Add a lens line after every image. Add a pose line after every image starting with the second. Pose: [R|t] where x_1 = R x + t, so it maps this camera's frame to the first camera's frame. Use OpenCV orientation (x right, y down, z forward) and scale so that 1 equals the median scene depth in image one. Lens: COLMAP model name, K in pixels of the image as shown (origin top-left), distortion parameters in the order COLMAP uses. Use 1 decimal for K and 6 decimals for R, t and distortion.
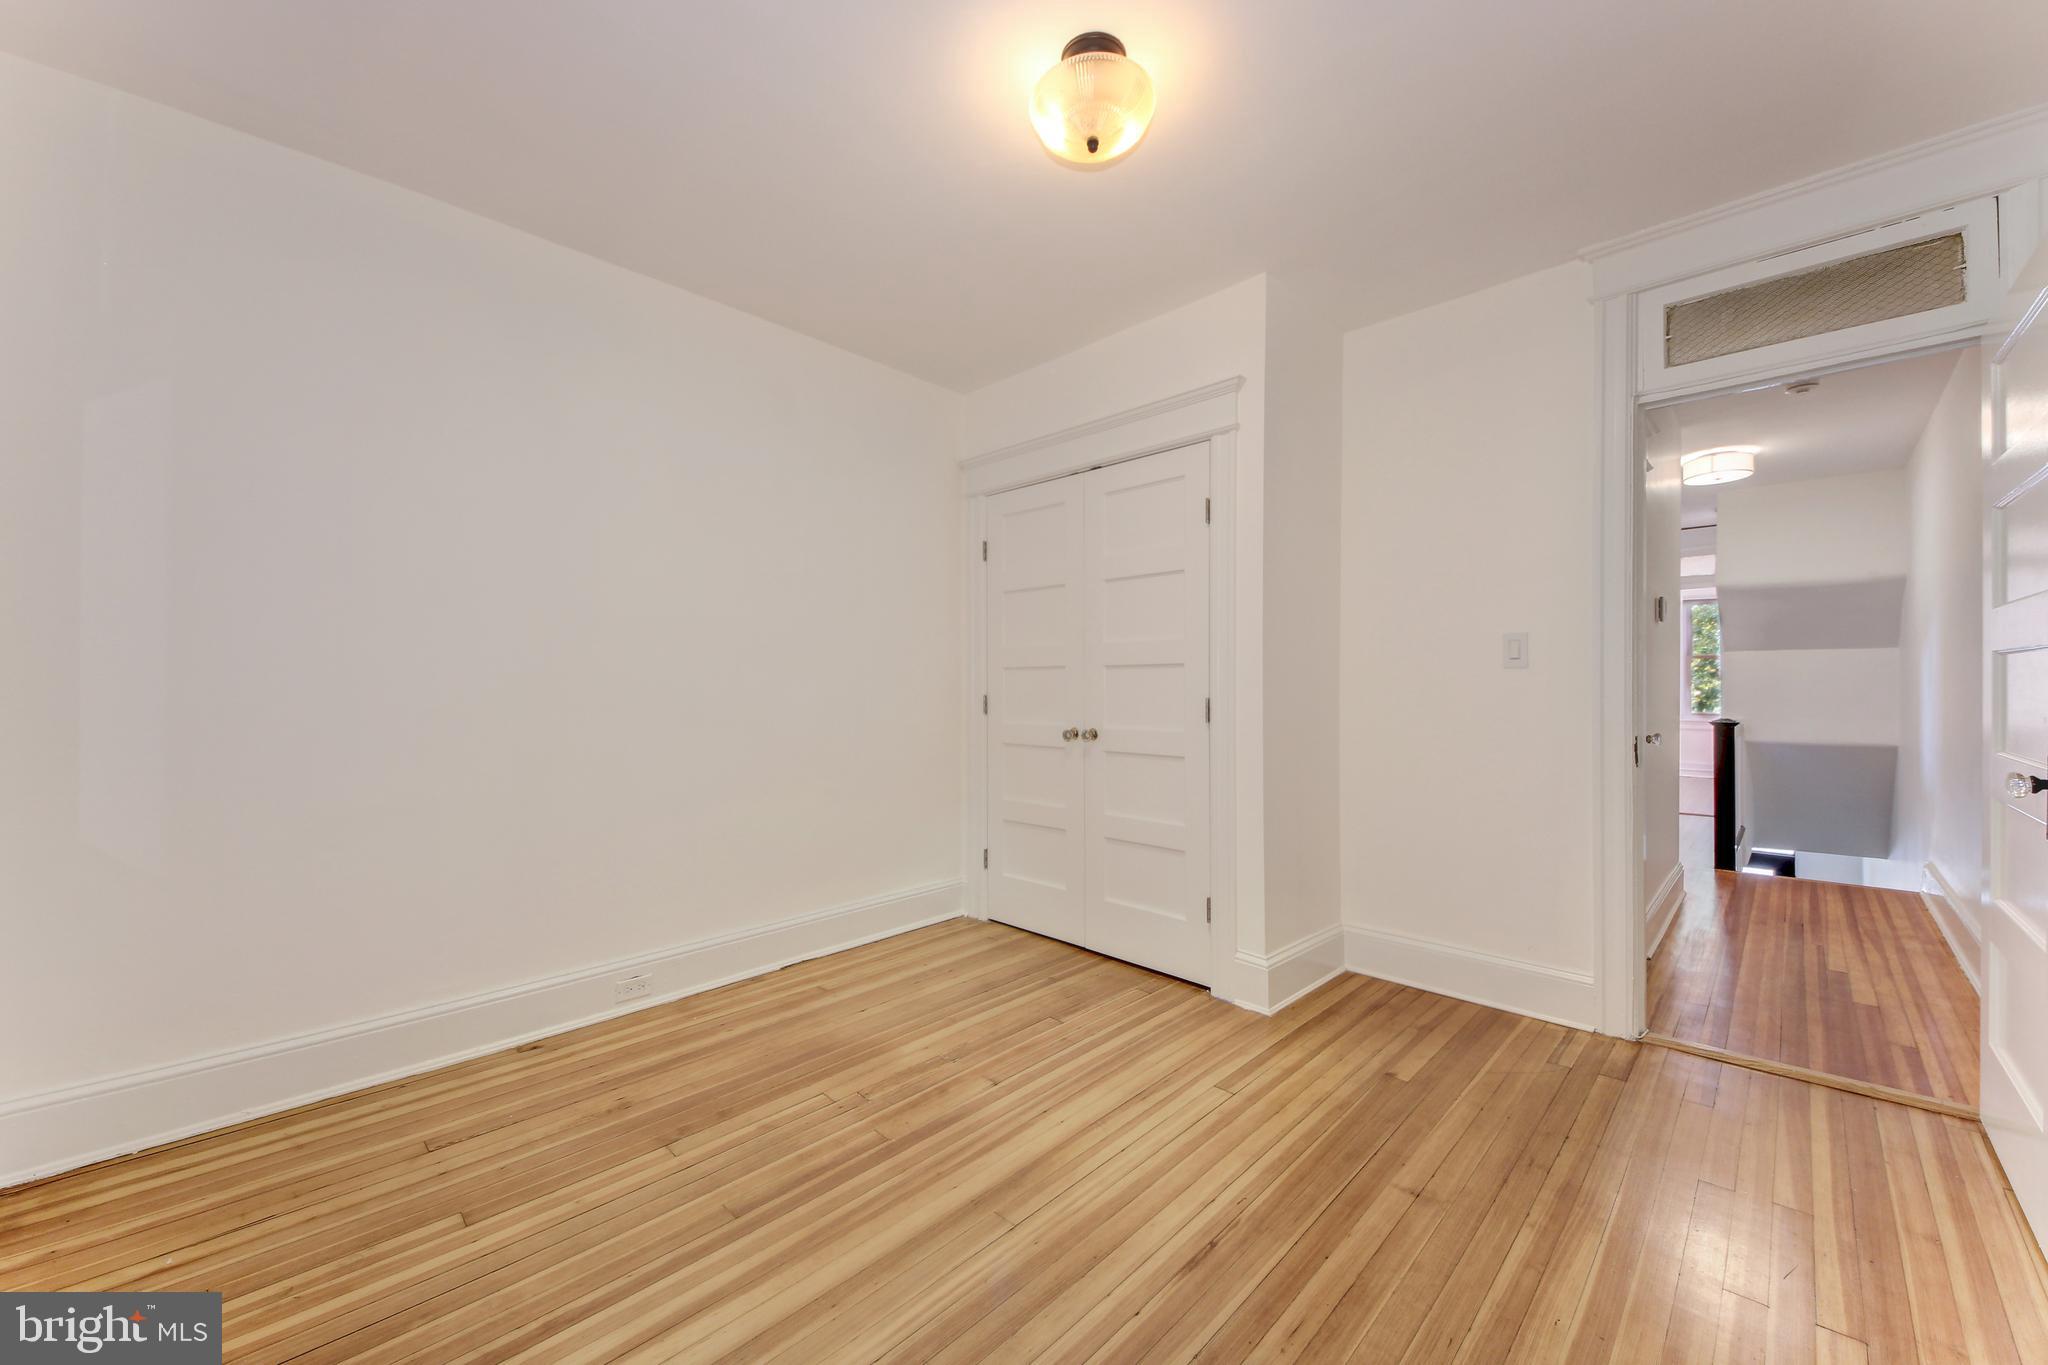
lens RADIAL K [[779.7, 0, 1009.5], [0, 779.7, 683.1], [0, 0, 1]] dist [0.003286, -0.000840]
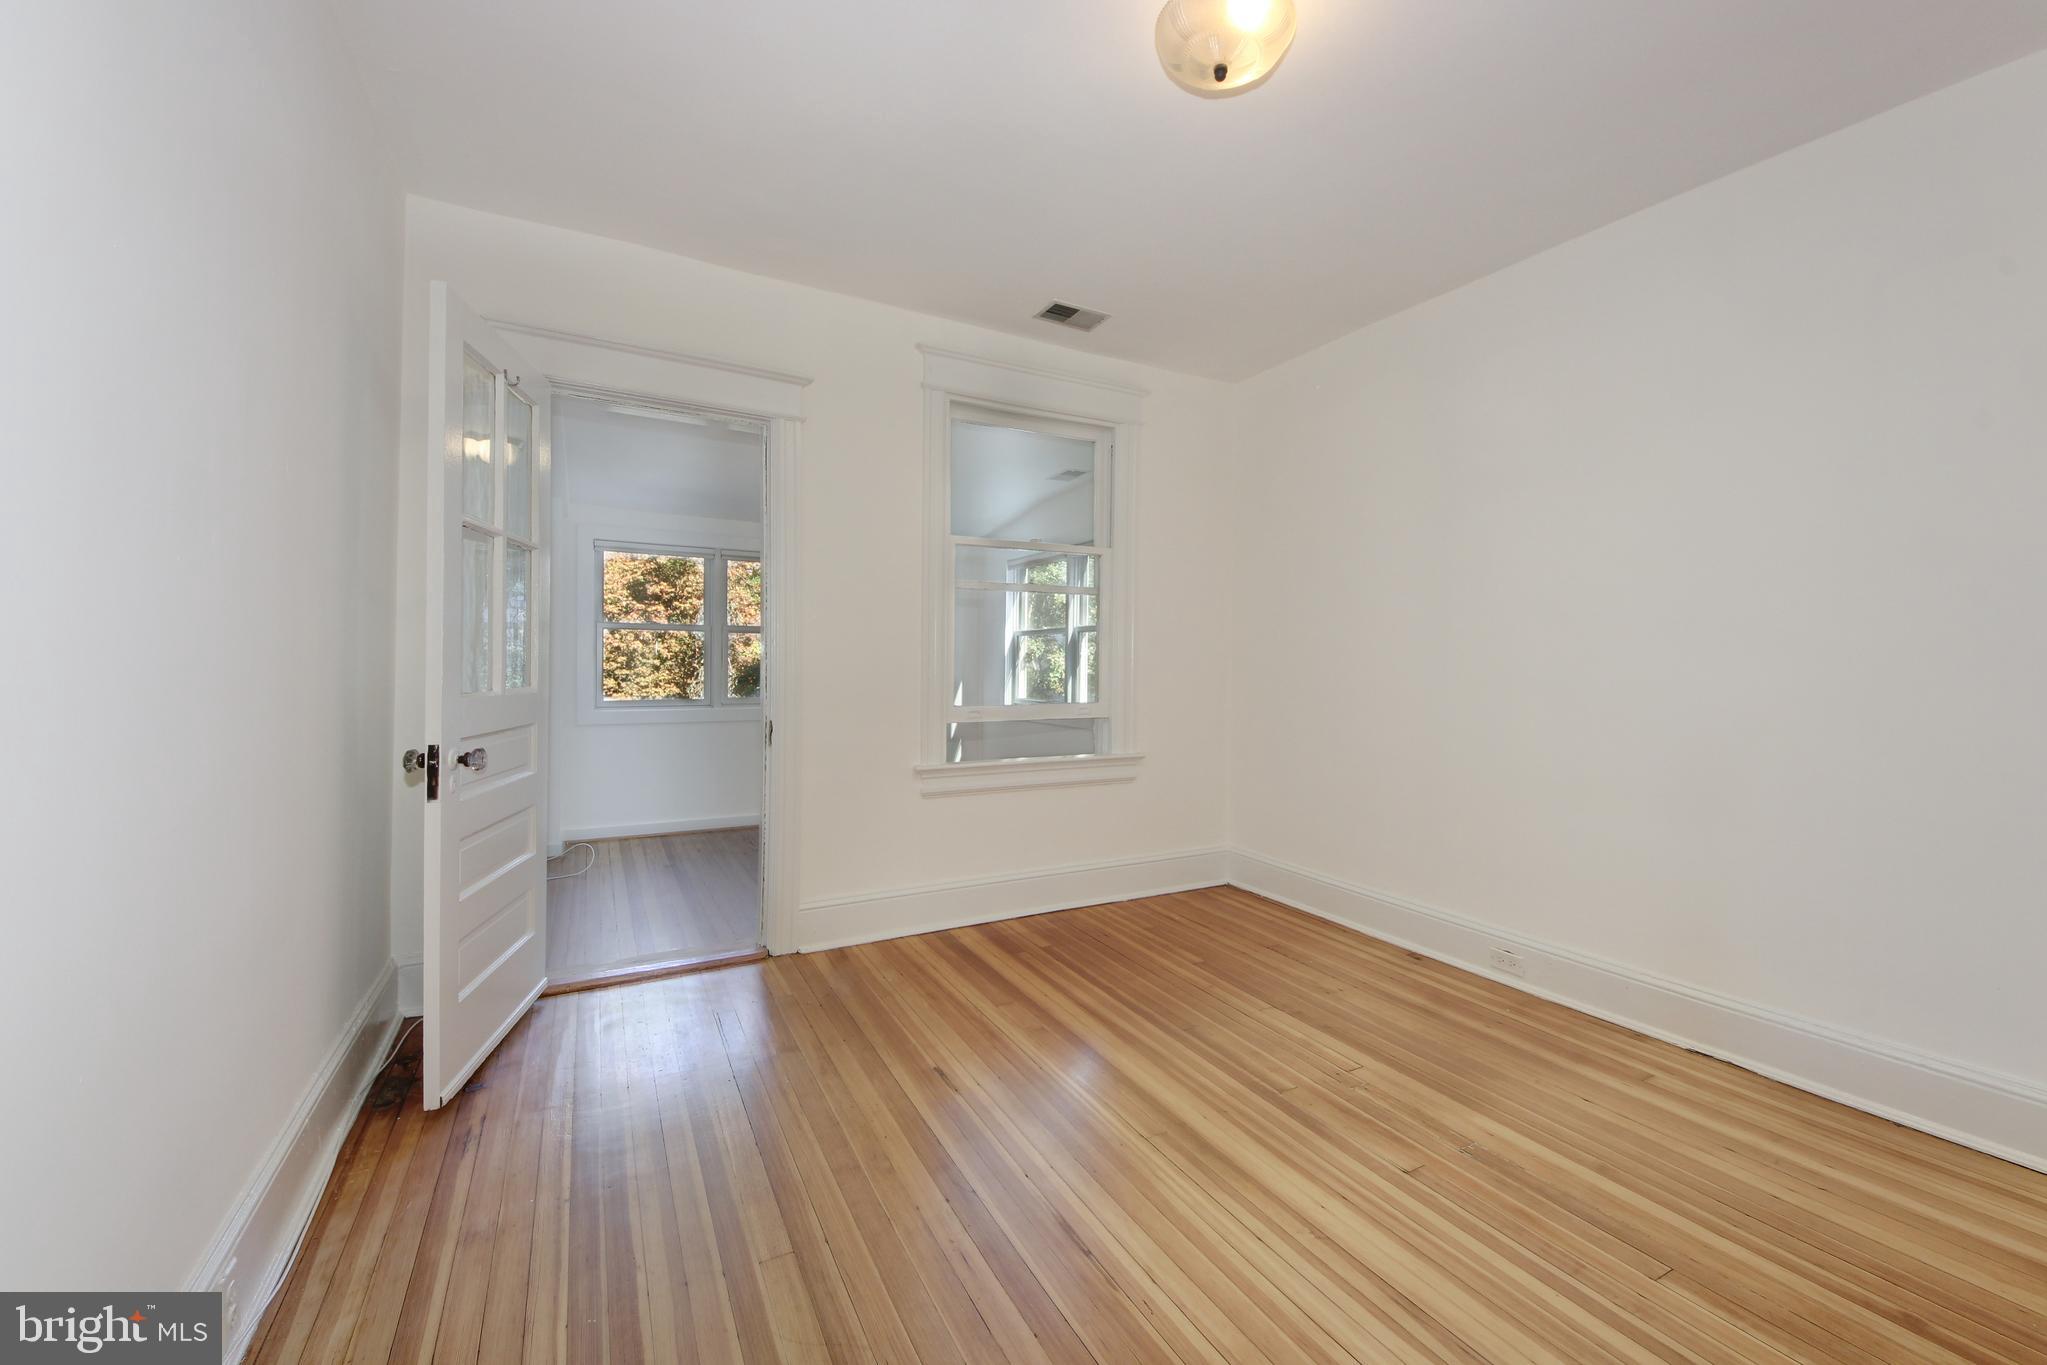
lens RADIAL K [[779.3, 0, 1016.6], [0, 779.3, 663.2], [0, 0, 1]] dist [0.003286, -0.000840]
pose [[-0.287322, 0.003076, -0.957829, 0.863998], [-0.009119, 0.999941, 0.005947, 0.000861], [0.957791, 0.010443, -0.287277, 0.861365]]
